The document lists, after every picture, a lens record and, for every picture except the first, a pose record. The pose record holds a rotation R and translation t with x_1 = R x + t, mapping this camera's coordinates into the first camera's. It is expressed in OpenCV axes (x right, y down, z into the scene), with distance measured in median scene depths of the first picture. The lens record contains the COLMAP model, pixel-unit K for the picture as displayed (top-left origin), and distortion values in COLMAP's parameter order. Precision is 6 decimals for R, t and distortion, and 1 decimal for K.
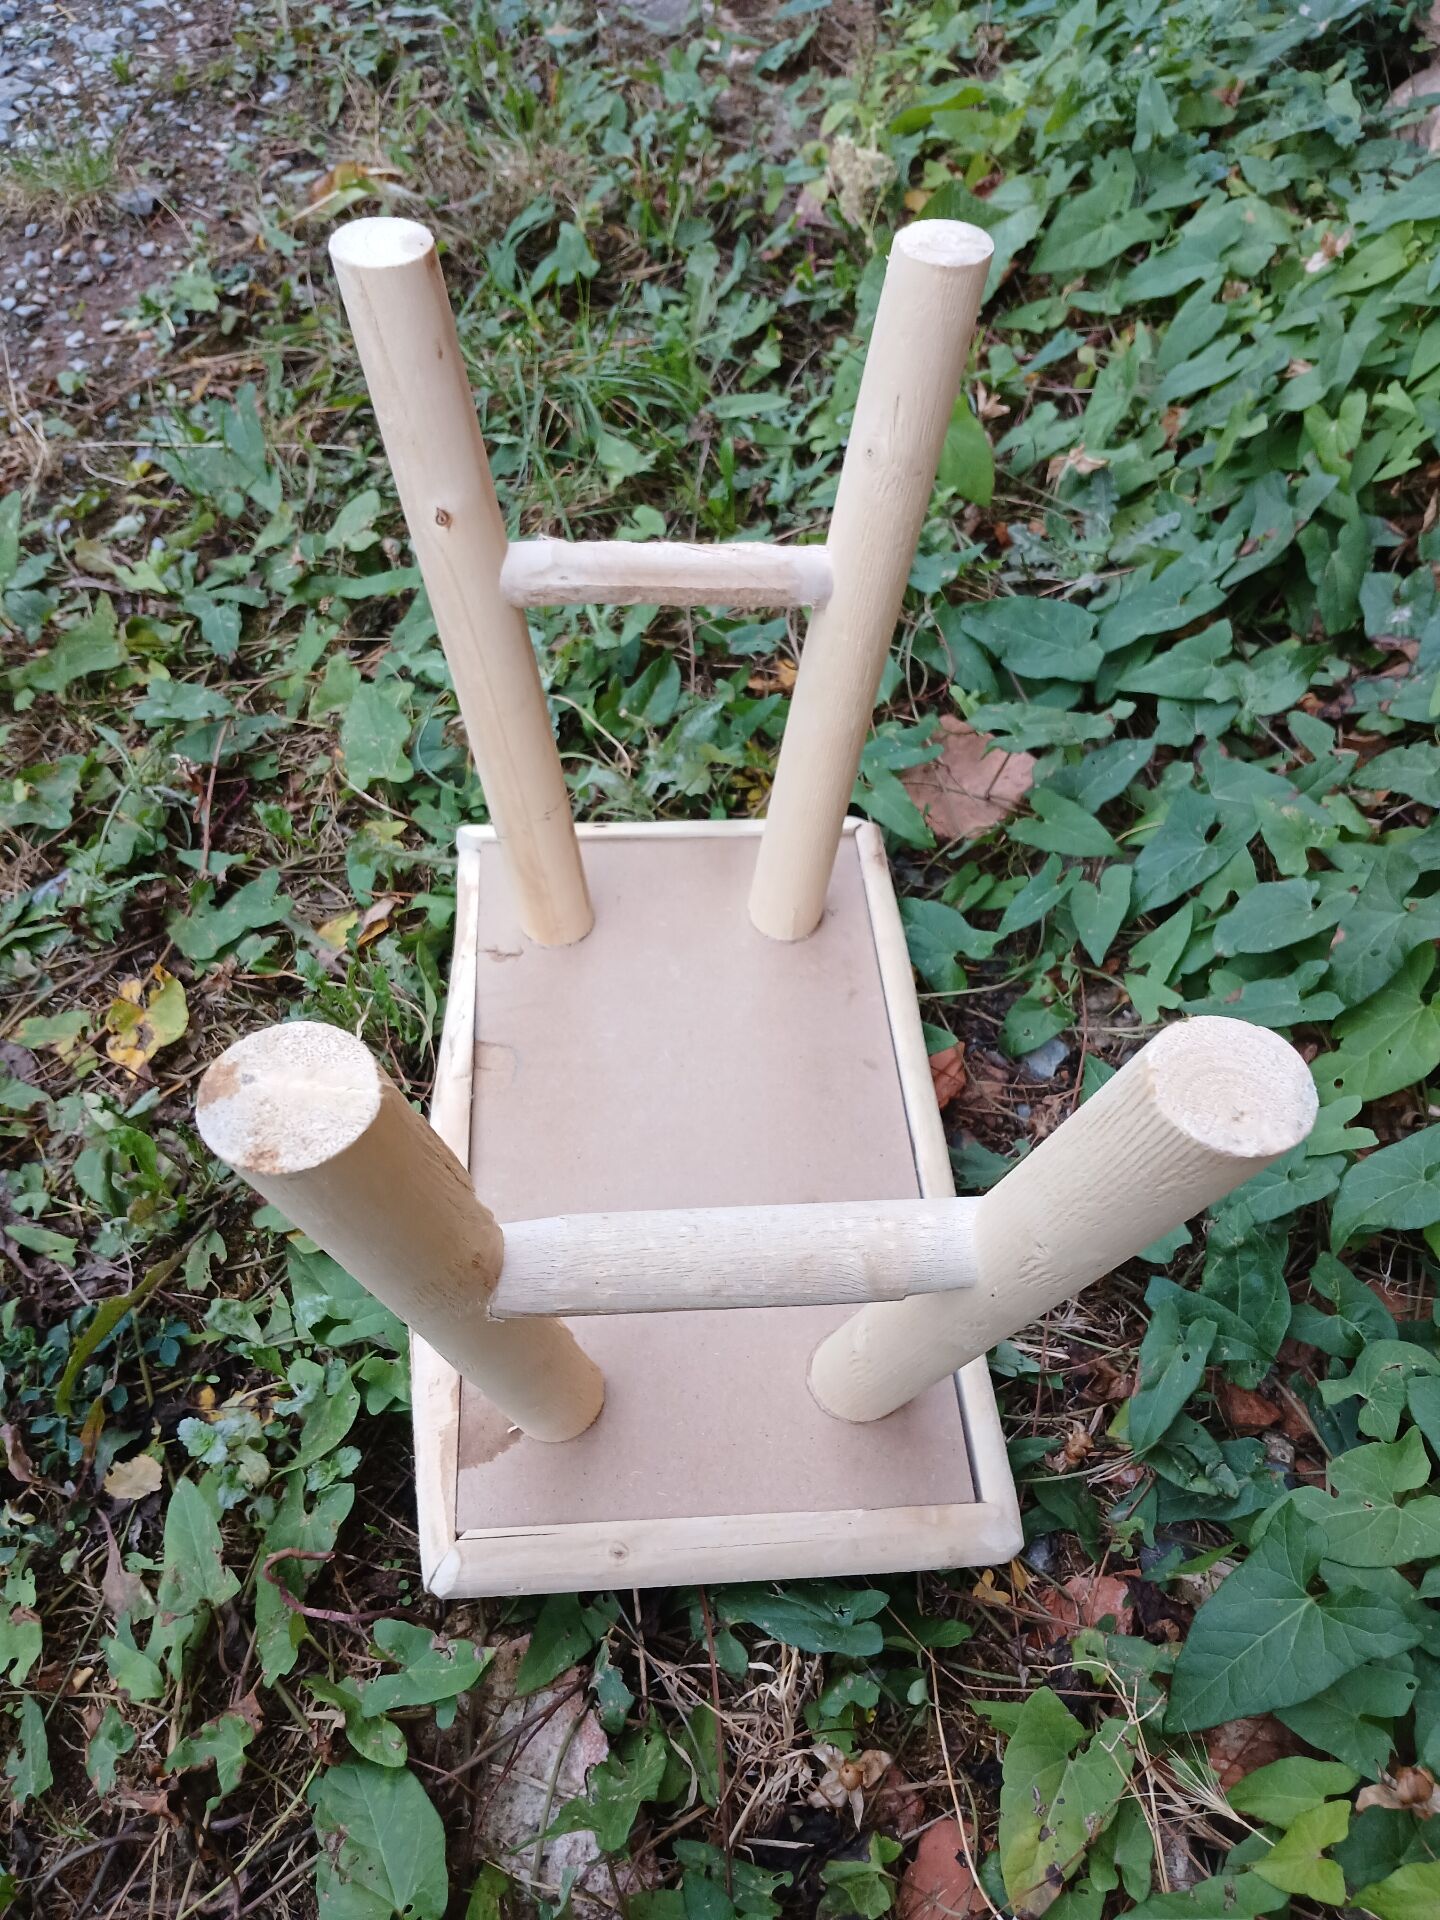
lens RADIAL K [[1533.5, 0, 710.2], [0, 1533.5, 921.4], [0, 0, 1]] dist [-0.016551, -0.057314]
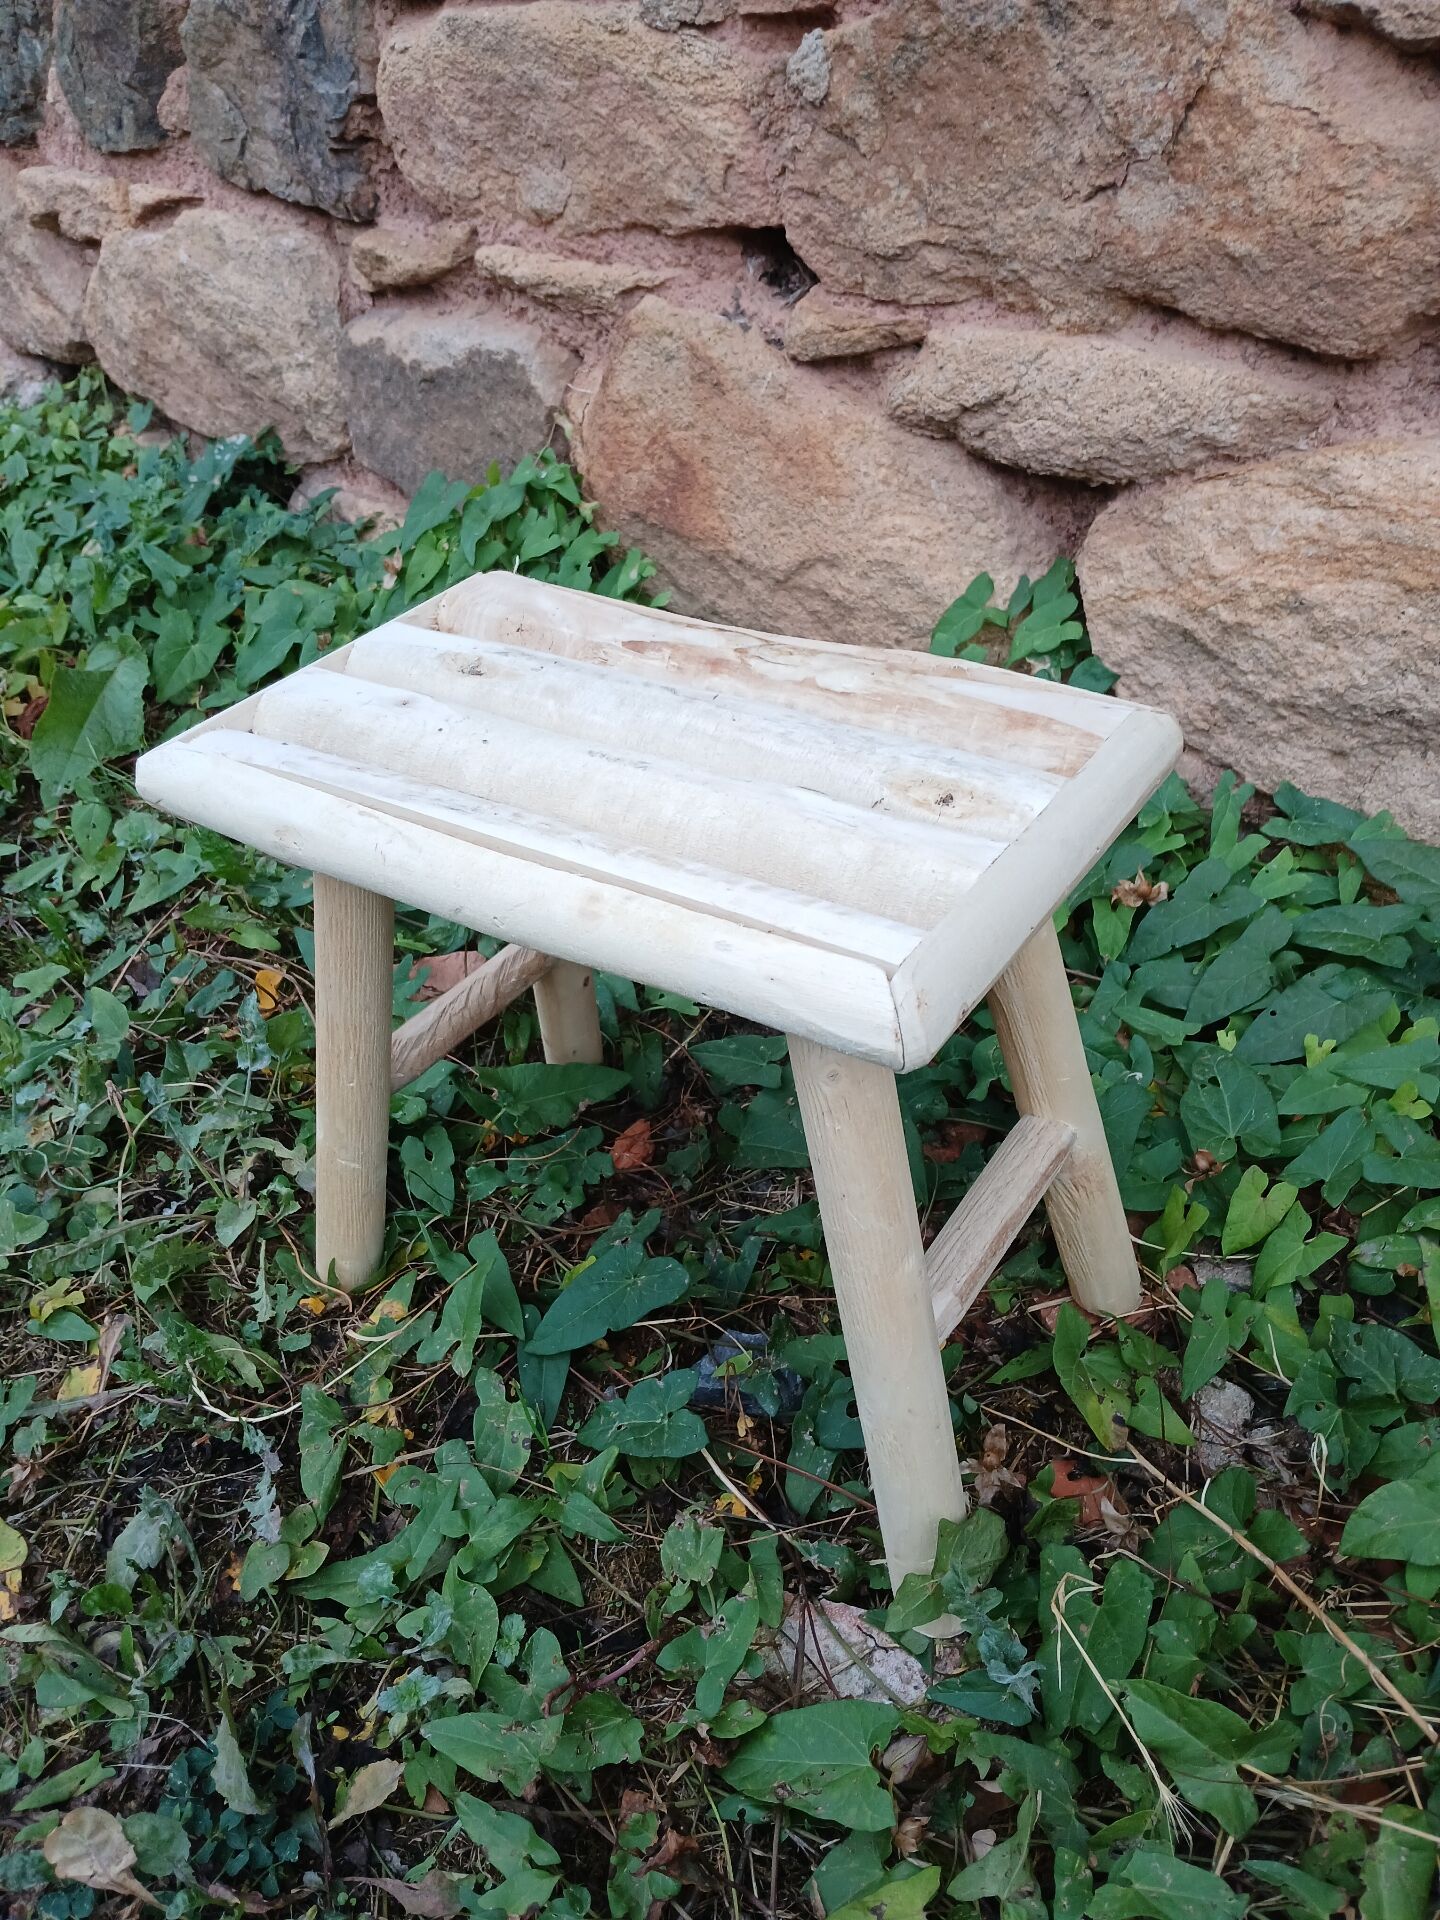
lens RADIAL K [[1496.8, 0, 714.3], [0, 1496.8, 963.4], [0, 0, 1]] dist [0.001543, -0.071837]
pose [[0.653758, -0.477842, 0.586743, -0.428298], [0.624074, 0.778984, -0.060950, 0.113620], [-0.427939, 0.406017, 0.807476, -0.075387]]
